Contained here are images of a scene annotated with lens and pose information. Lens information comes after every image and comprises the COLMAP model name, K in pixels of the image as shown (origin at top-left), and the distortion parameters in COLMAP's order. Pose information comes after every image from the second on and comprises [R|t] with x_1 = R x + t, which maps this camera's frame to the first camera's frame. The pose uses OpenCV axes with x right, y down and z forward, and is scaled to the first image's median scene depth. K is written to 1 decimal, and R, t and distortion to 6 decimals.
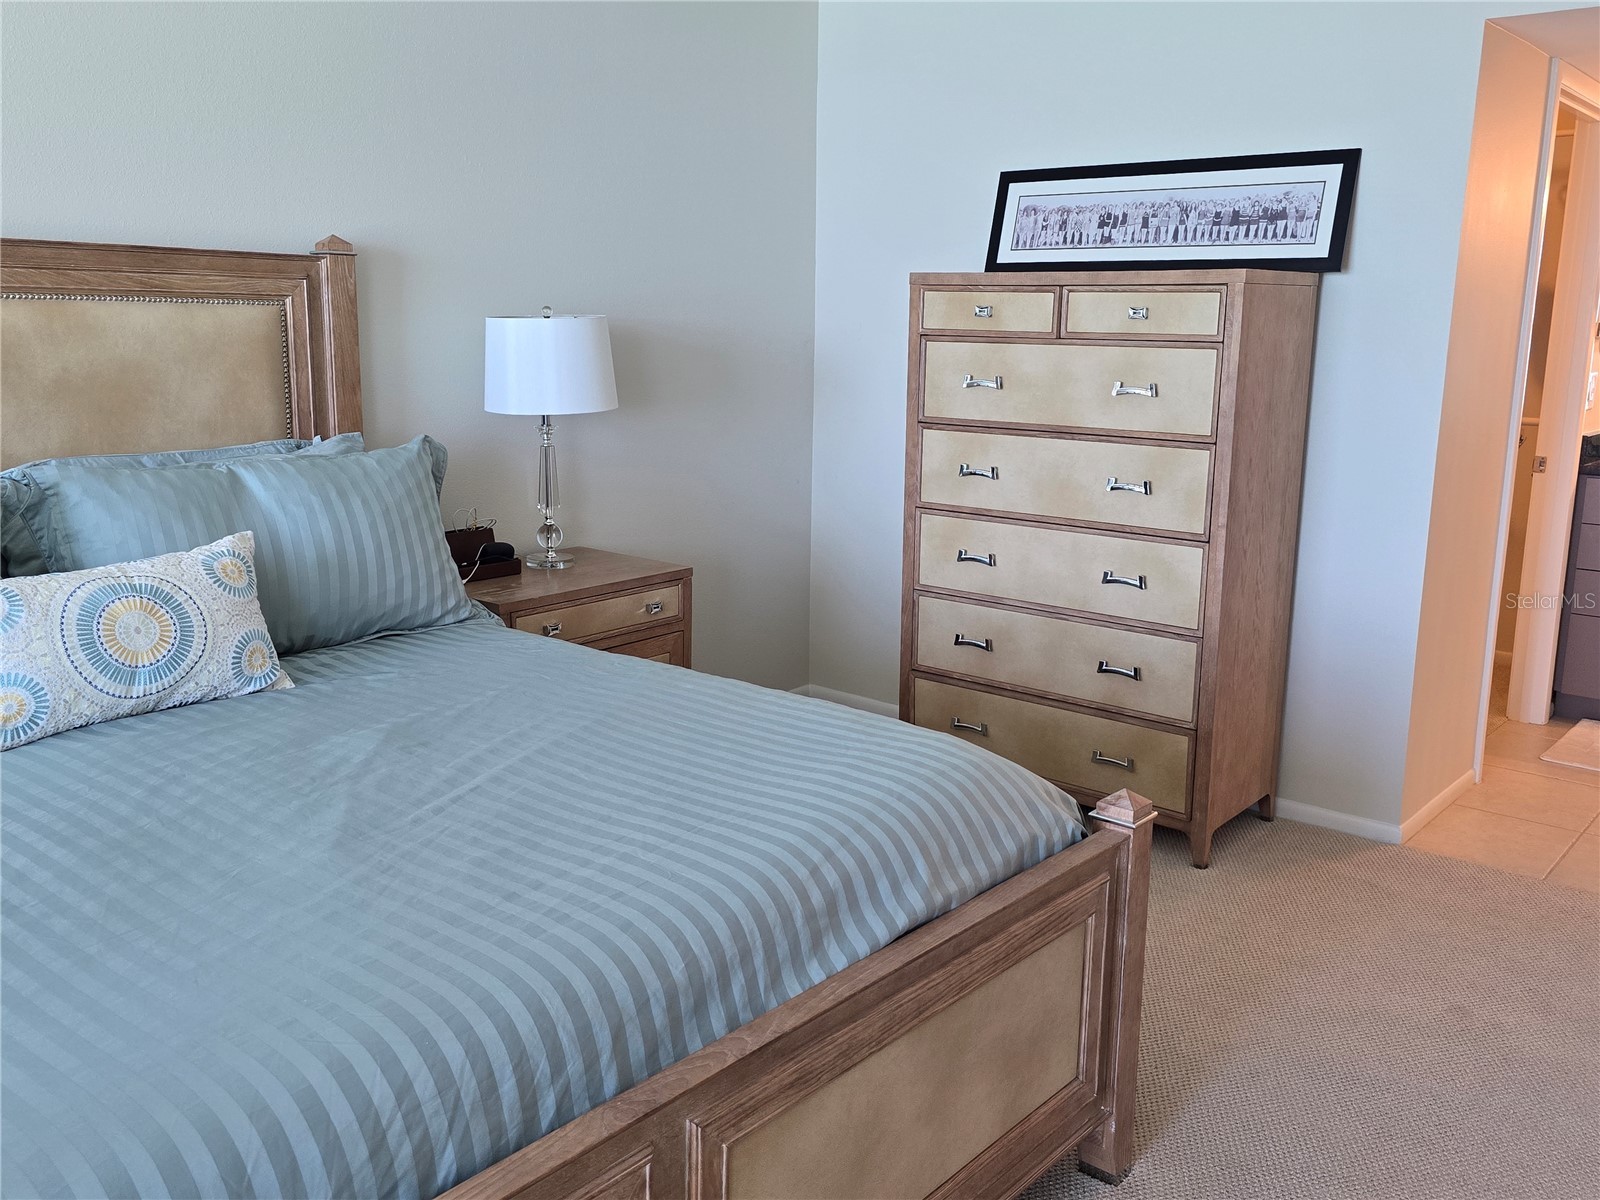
lens RADIAL K [[1410.4, 0, 800.0], [0, 1410.4, 600.0], [0, 0, 1]] dist [0.000314, -0.001436]
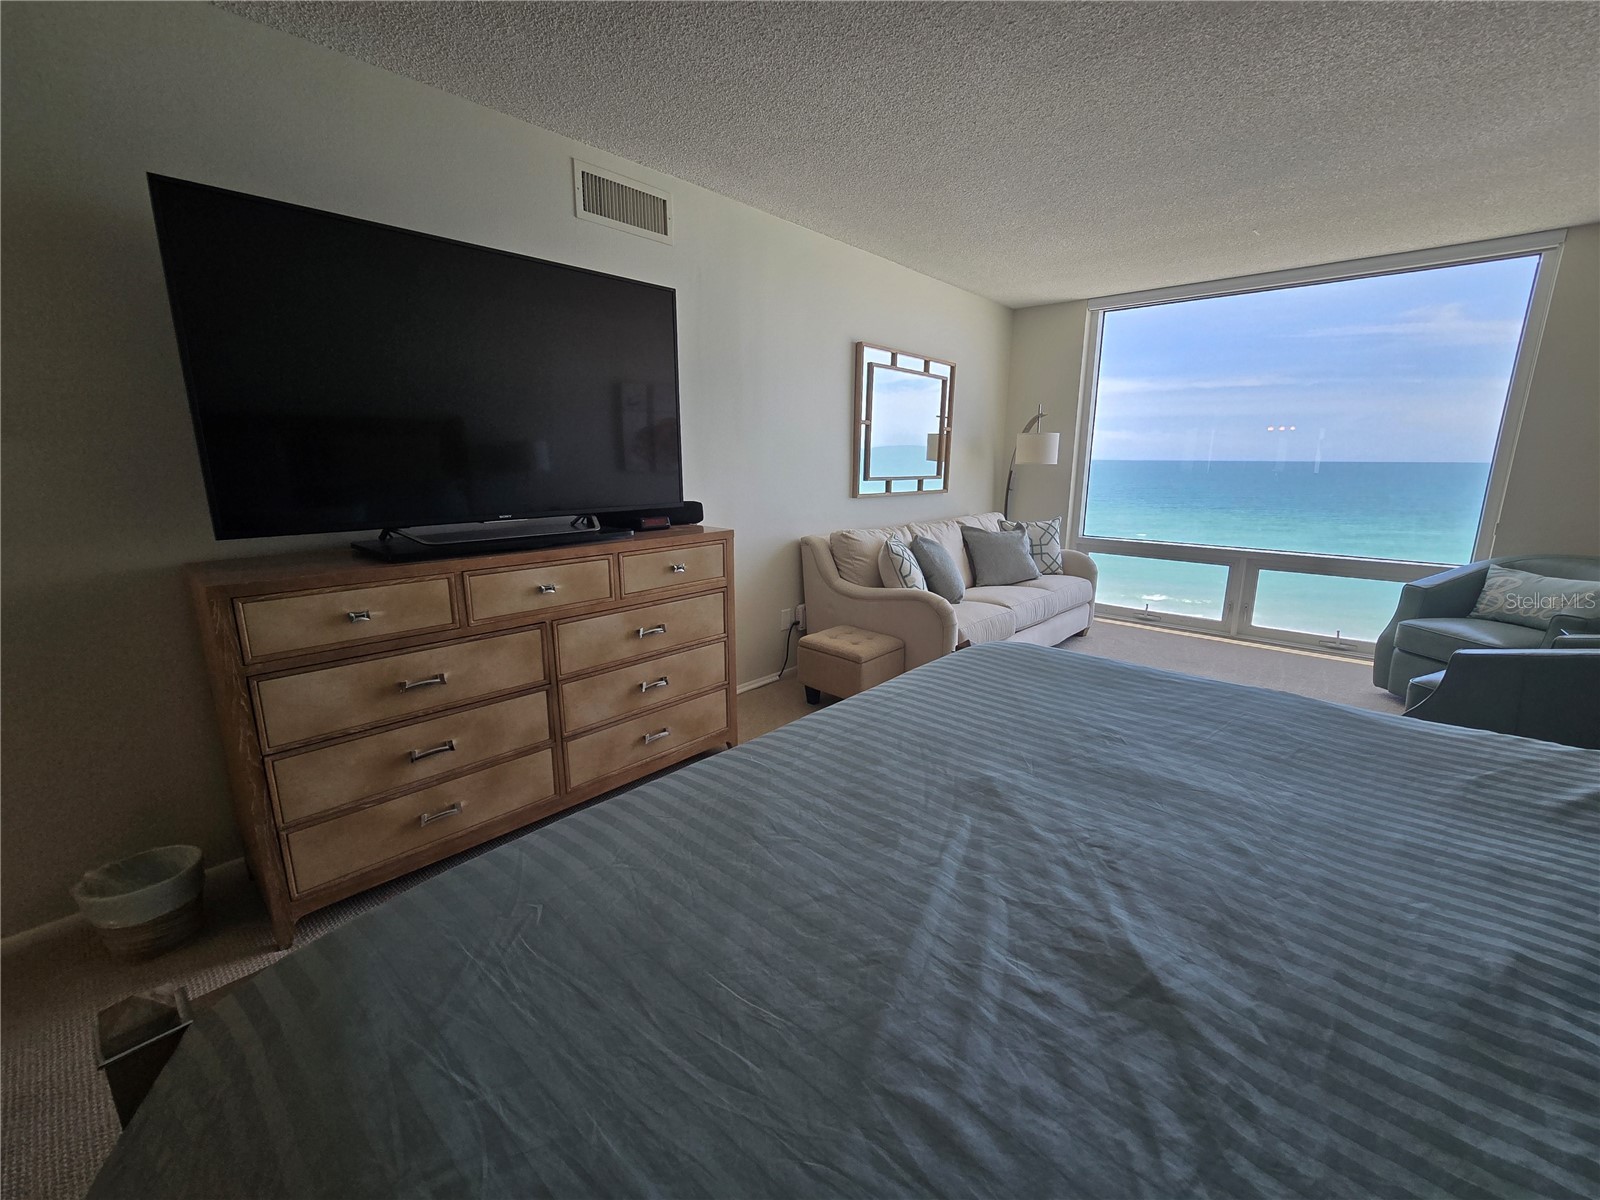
lens RADIAL K [[654.9, 0, 802.3], [0, 654.9, 593.1], [0, 0, 1]] dist [-0.005925, -0.000569]
pose [[-0.999487, -0.020718, 0.024440, -0.083901], [-0.009702, 0.922689, 0.385423, -0.138906], [-0.030535, 0.384988, -0.922416, 0.841909]]
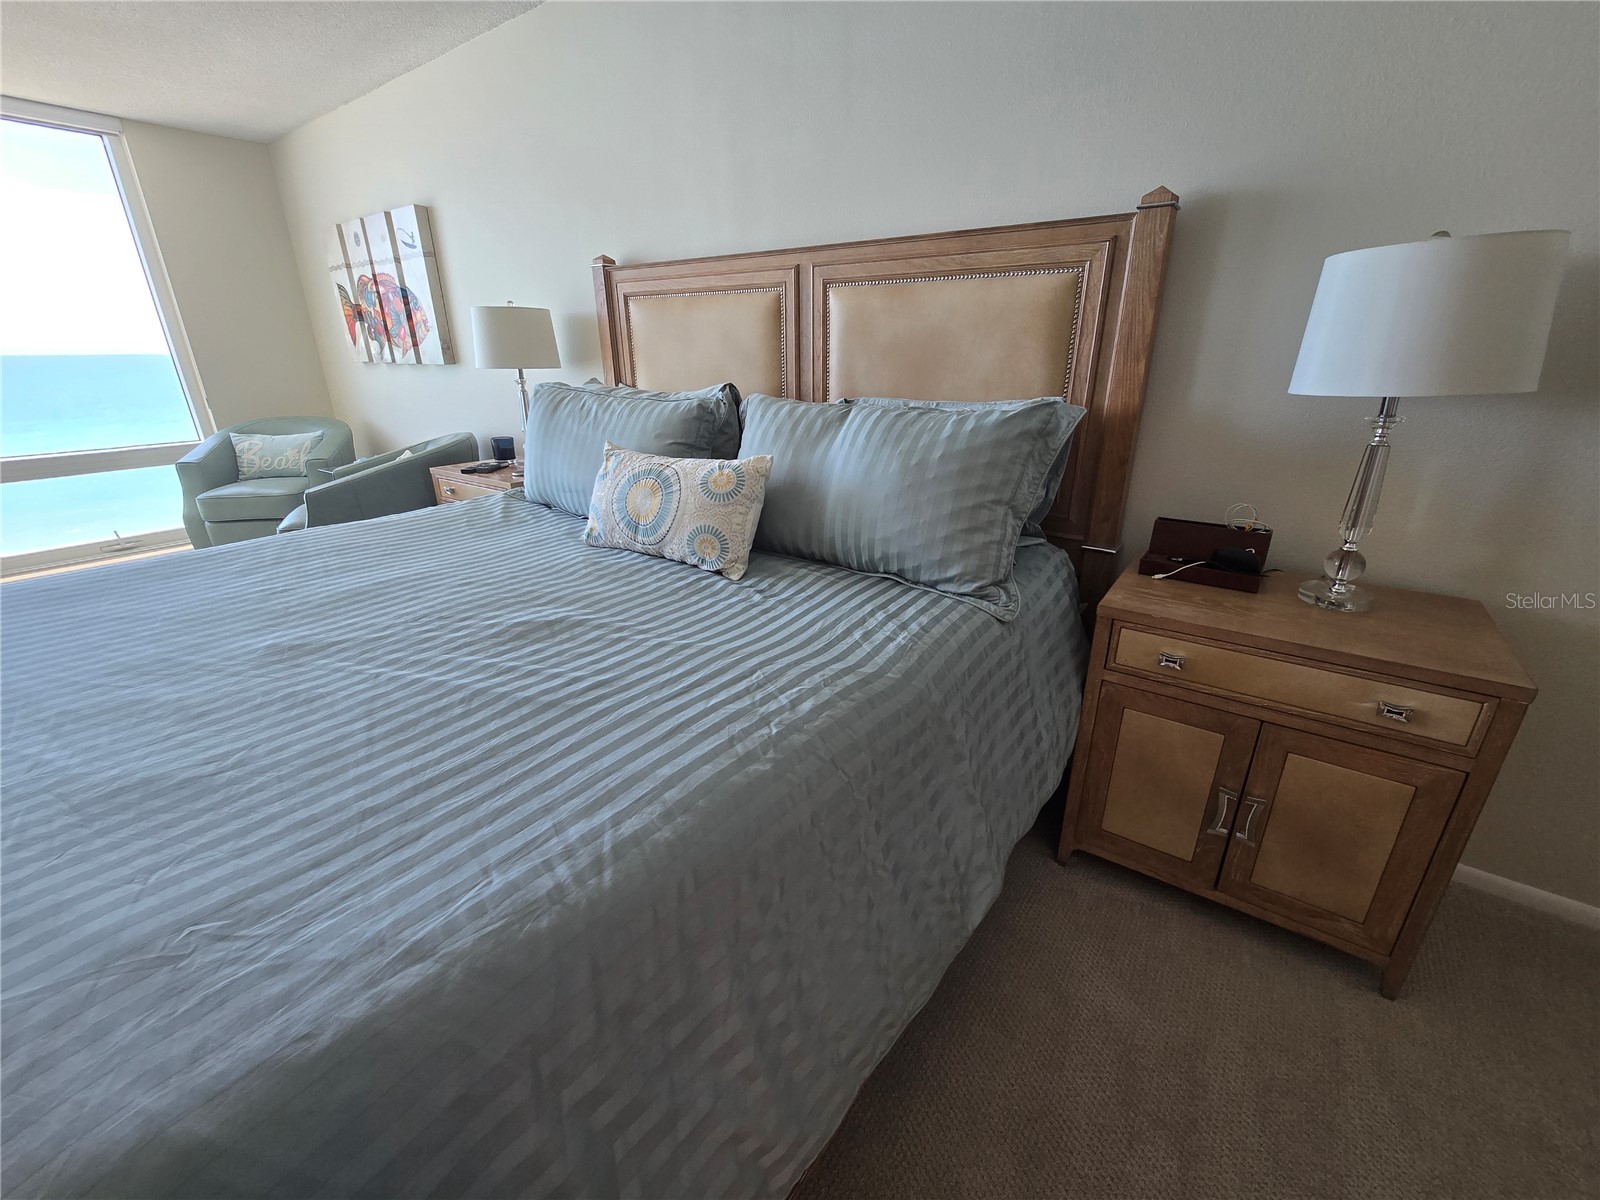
lens RADIAL K [[654.9, 0, 802.3], [0, 654.9, 593.1], [0, 0, 1]] dist [-0.005925, -0.000569]
pose [[0.049339, 0.339755, -0.939219, 0.171212], [-0.186587, 0.926945, 0.325513, -0.106891], [0.981199, 0.159185, 0.109129, 0.790957]]
